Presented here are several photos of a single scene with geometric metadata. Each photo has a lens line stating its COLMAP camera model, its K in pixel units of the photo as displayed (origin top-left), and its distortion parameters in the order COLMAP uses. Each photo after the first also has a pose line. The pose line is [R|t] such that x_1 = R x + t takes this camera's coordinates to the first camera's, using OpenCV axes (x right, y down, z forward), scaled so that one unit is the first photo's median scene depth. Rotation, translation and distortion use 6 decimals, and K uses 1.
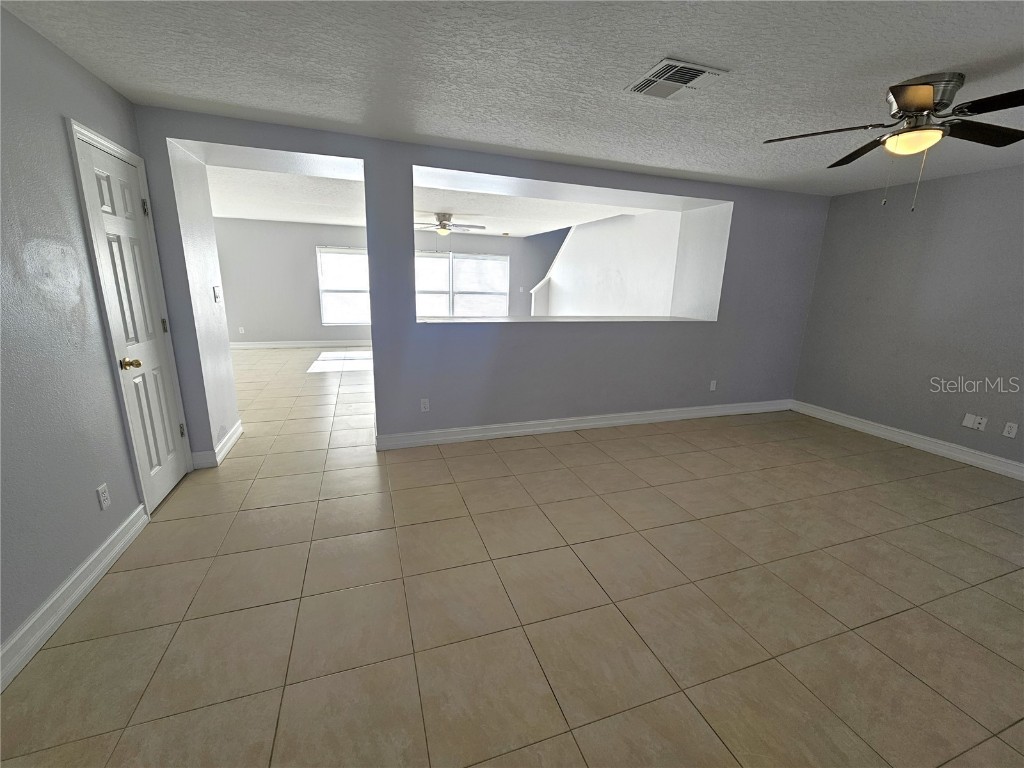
lens RADIAL K [[421.6, 0, 512.5], [0, 421.6, 382.5], [0, 0, 1]] dist [-0.002687, 0.000528]
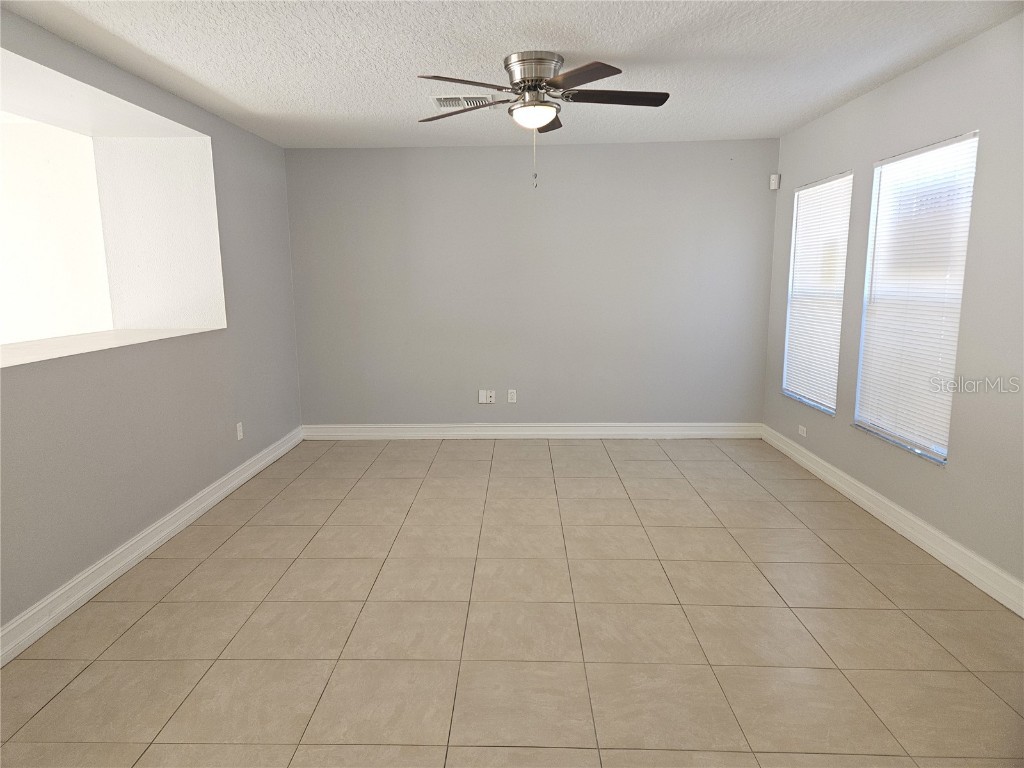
lens RADIAL K [[666.2, 0, 492.7], [0, 666.2, 398.3], [0, 0, 1]] dist [0.045492, -0.035870]
pose [[0.368630, -0.201648, 0.907442, -0.417068], [0.236370, 0.964436, 0.118293, -0.105248], [-0.899022, 0.170886, 0.403183, 0.397490]]
